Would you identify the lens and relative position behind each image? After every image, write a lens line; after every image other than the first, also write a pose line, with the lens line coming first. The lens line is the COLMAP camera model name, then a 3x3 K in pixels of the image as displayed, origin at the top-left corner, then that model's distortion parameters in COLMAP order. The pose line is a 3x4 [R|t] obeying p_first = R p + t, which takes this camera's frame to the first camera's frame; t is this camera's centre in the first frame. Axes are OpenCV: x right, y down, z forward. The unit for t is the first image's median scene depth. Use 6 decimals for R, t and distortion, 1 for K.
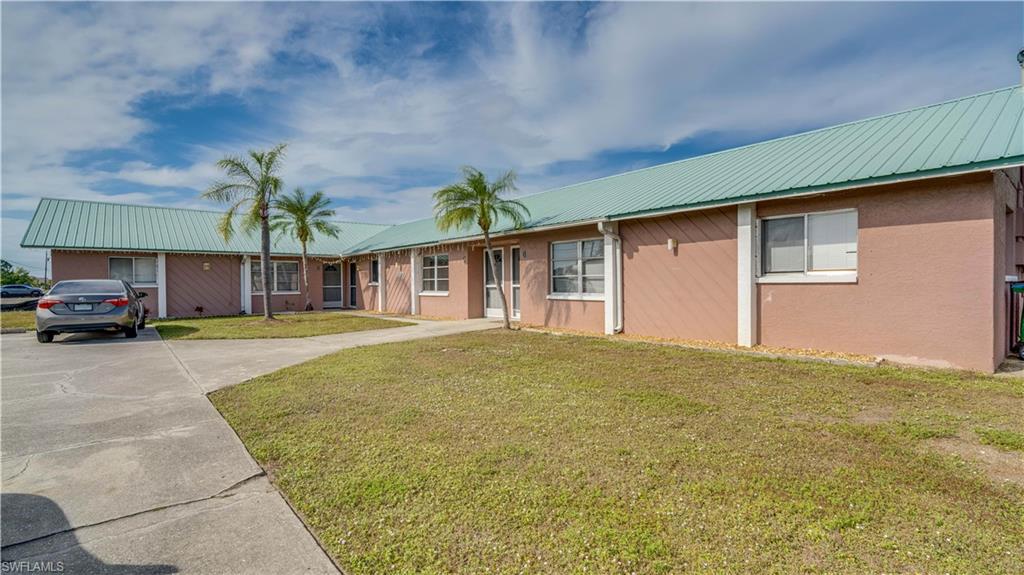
lens RADIAL K [[501.7, 0, 512.0], [0, 501.7, 287.5], [0, 0, 1]] dist [0.000942, 0.000055]
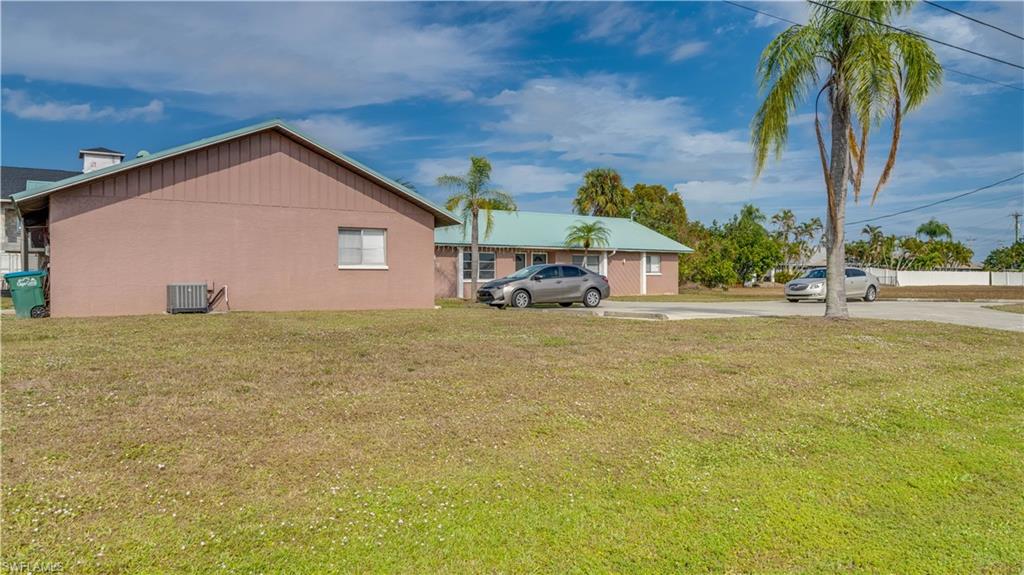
lens RADIAL K [[705.7, 0, 512.0], [0, 705.7, 287.5], [0, 0, 1]] dist [0.002521, 0.000291]
pose [[0.073668, 0.000667, 0.997283, -2.206287], [0.010112, 0.999948, -0.001416, 0.037711], [-0.997232, 0.010189, 0.073657, 0.799157]]
